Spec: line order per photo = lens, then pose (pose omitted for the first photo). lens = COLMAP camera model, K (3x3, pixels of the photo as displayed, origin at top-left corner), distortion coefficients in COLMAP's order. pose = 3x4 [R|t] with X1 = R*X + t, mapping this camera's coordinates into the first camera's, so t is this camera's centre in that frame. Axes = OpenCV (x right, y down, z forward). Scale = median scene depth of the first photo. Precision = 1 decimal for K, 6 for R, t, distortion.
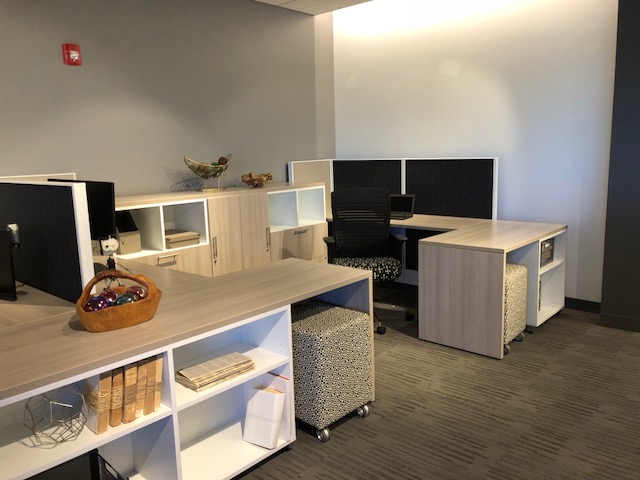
lens RADIAL K [[527.4, 0, 318.7], [0, 527.4, 237.1], [0, 0, 1]] dist [0.014038, -0.011114]
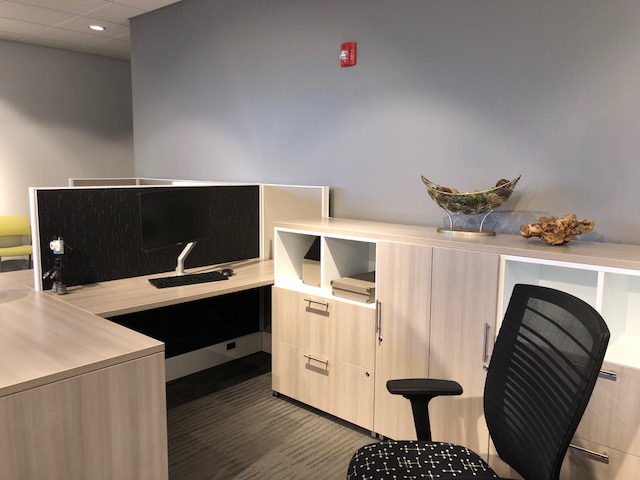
lens RADIAL K [[527.4, 0, 318.7], [0, 527.4, 237.1], [0, 0, 1]] dist [0.014038, -0.011114]
pose [[-0.019271, 0.165315, -0.986052, 0.421782], [-0.169939, 0.971343, 0.166170, -0.169844], [0.985266, 0.170771, 0.009374, 0.910523]]
